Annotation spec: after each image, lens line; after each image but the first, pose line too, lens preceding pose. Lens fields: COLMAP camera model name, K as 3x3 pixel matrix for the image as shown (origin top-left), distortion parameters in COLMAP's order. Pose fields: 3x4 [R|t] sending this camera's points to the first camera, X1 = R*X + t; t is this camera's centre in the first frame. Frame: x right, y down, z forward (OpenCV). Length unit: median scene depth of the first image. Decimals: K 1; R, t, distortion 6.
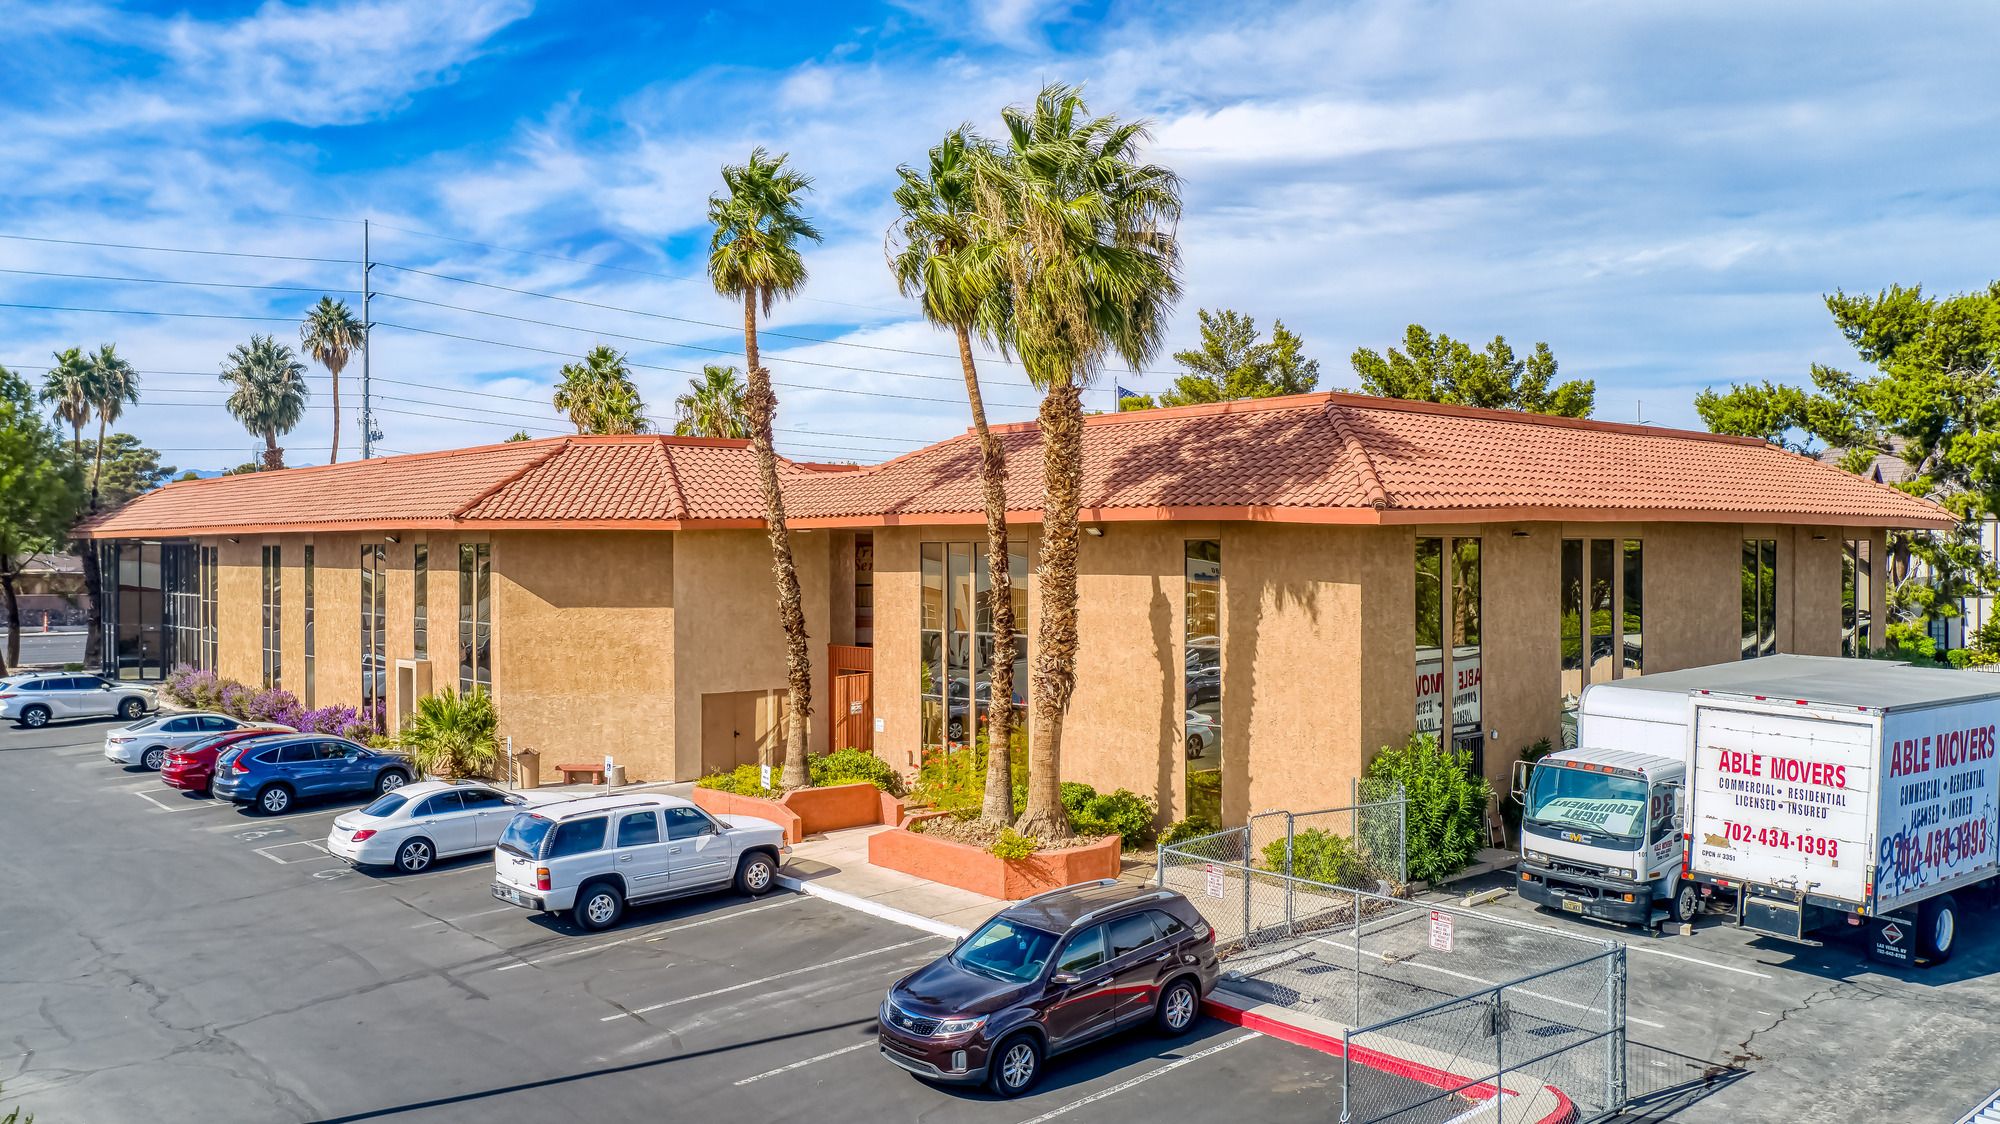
lens RADIAL K [[1573.2, 0, 1000.8], [0, 1573.2, 511.0], [0, 0, 1]] dist [0.002085, 0.001504]
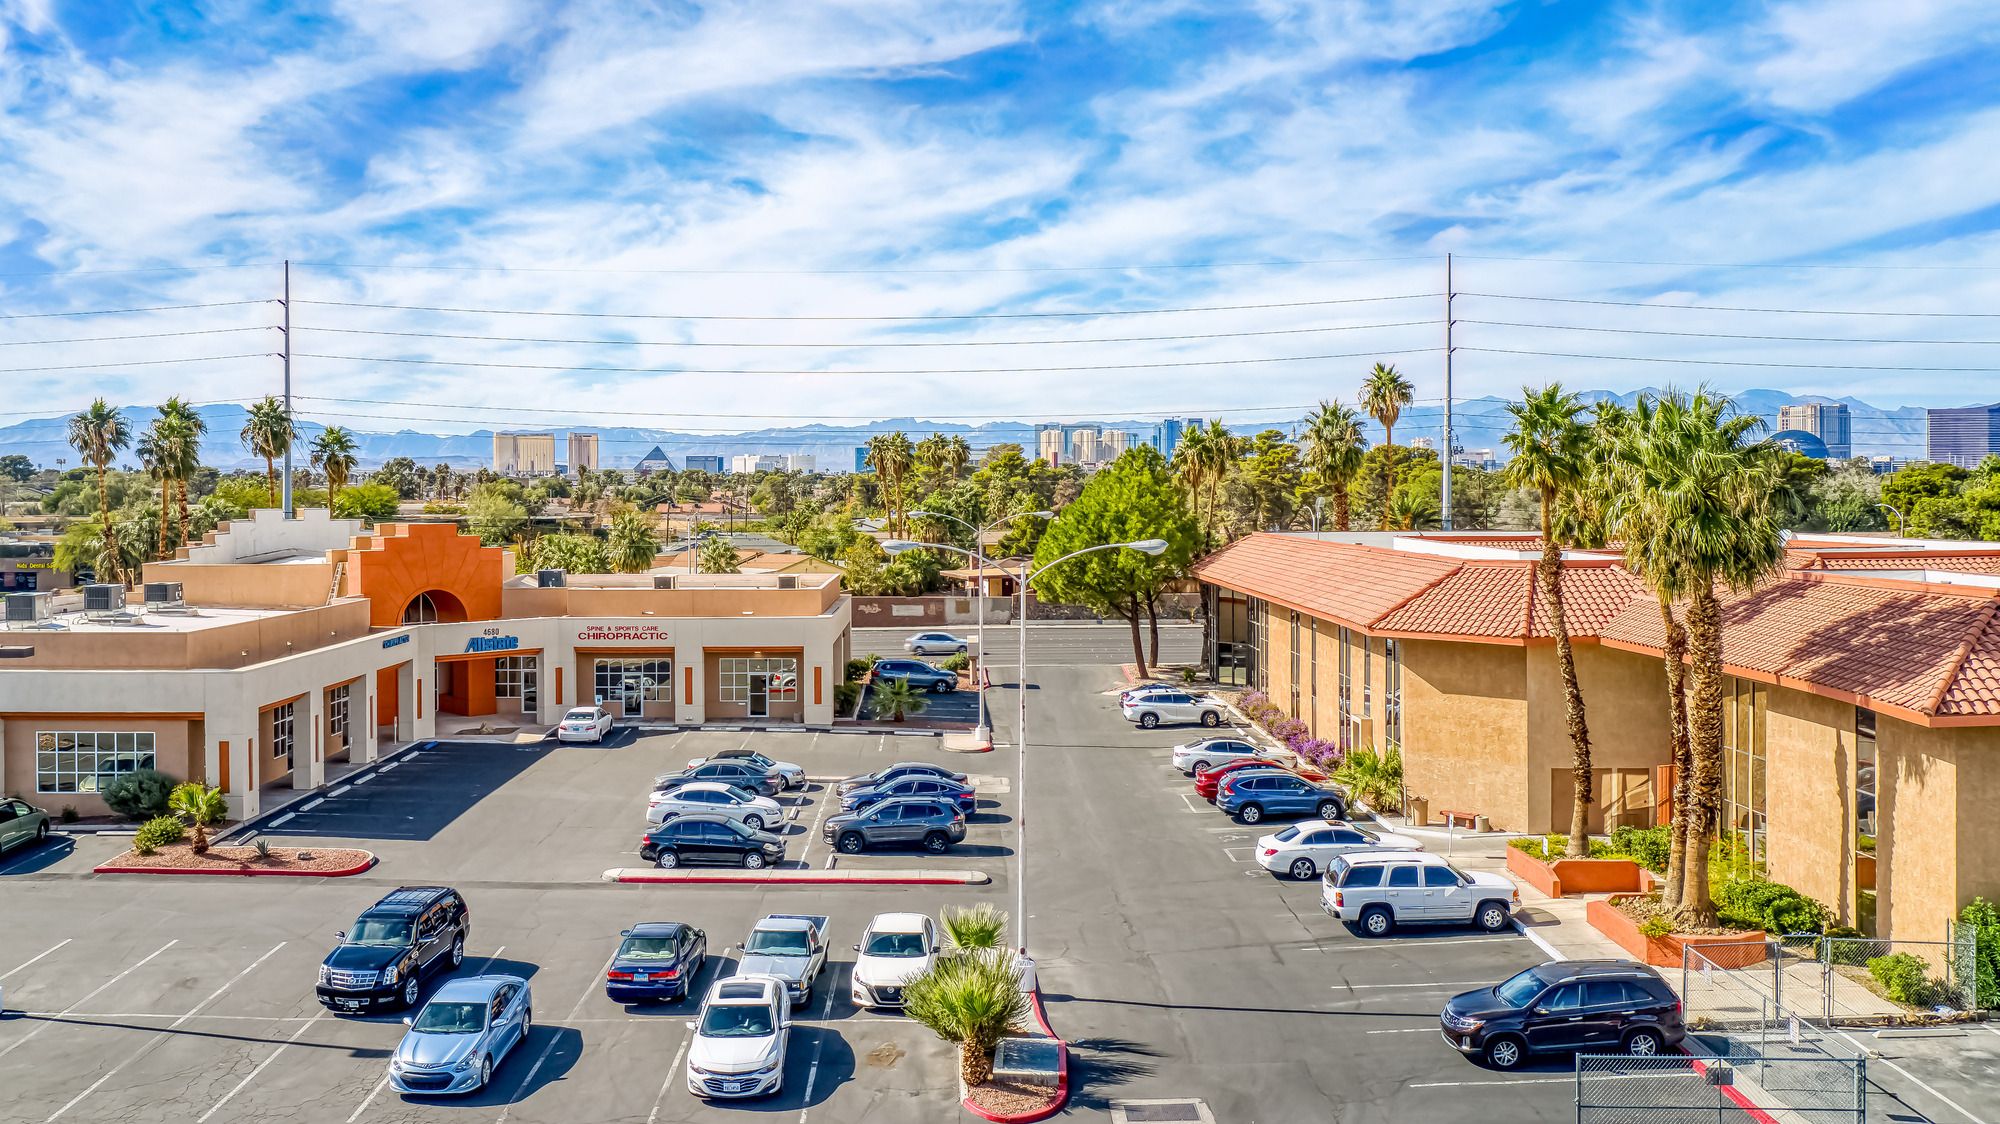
lens RADIAL K [[1573.2, 0, 1000.8], [0, 1573.2, 511.0], [0, 0, 1]] dist [0.002085, 0.001504]
pose [[0.776584, -0.000522, -0.630013, 0.284251], [0.007824, 0.999931, 0.008816, -0.114604], [0.629965, -0.011775, 0.776535, -0.299580]]
